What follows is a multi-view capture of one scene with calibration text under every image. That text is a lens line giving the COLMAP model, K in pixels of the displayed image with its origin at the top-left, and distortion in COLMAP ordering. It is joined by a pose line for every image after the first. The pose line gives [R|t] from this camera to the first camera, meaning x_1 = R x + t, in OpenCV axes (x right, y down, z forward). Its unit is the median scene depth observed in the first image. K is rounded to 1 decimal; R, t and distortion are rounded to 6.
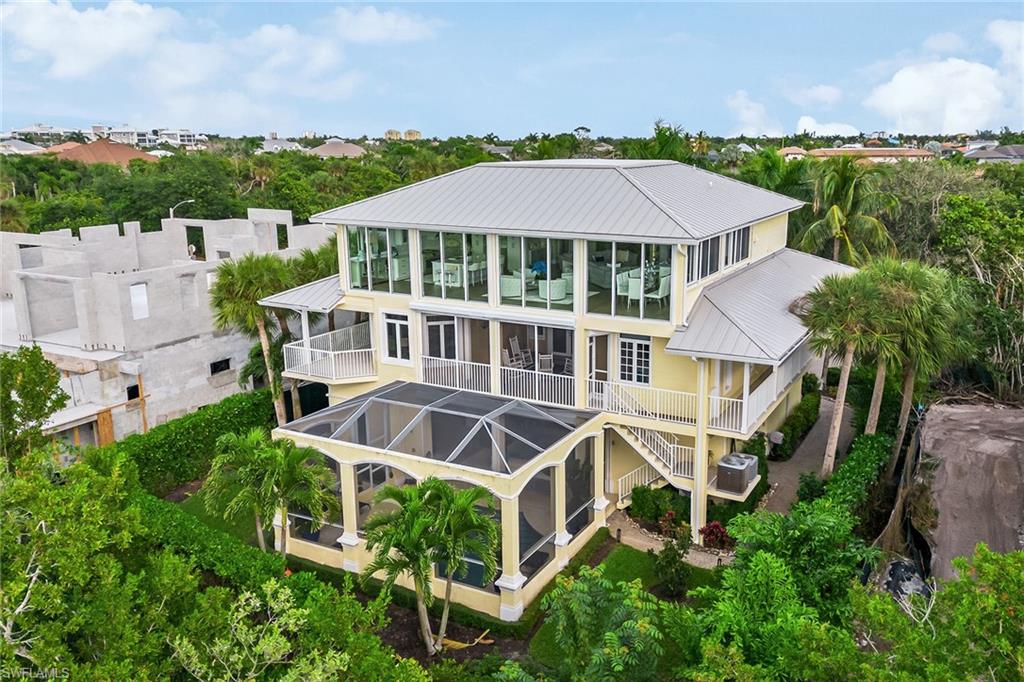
lens RADIAL K [[864.7, 0, 512.0], [0, 864.7, 341.0], [0, 0, 1]] dist [0.097604, -0.000999]
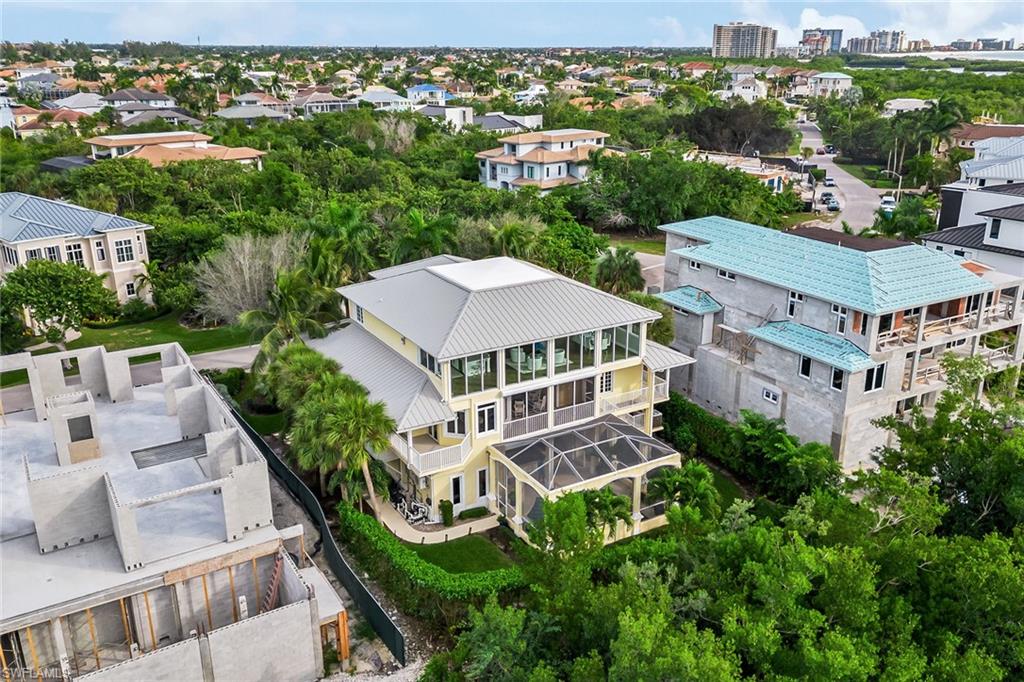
lens RADIAL K [[864.7, 0, 512.0], [0, 864.7, 341.0], [0, 0, 1]] dist [0.097604, -0.000999]
pose [[0.500676, -0.286242, 0.816939, -1.426626], [0.200383, 0.956436, 0.212311, -0.484717], [-0.842123, 0.057401, 0.536223, 0.190202]]
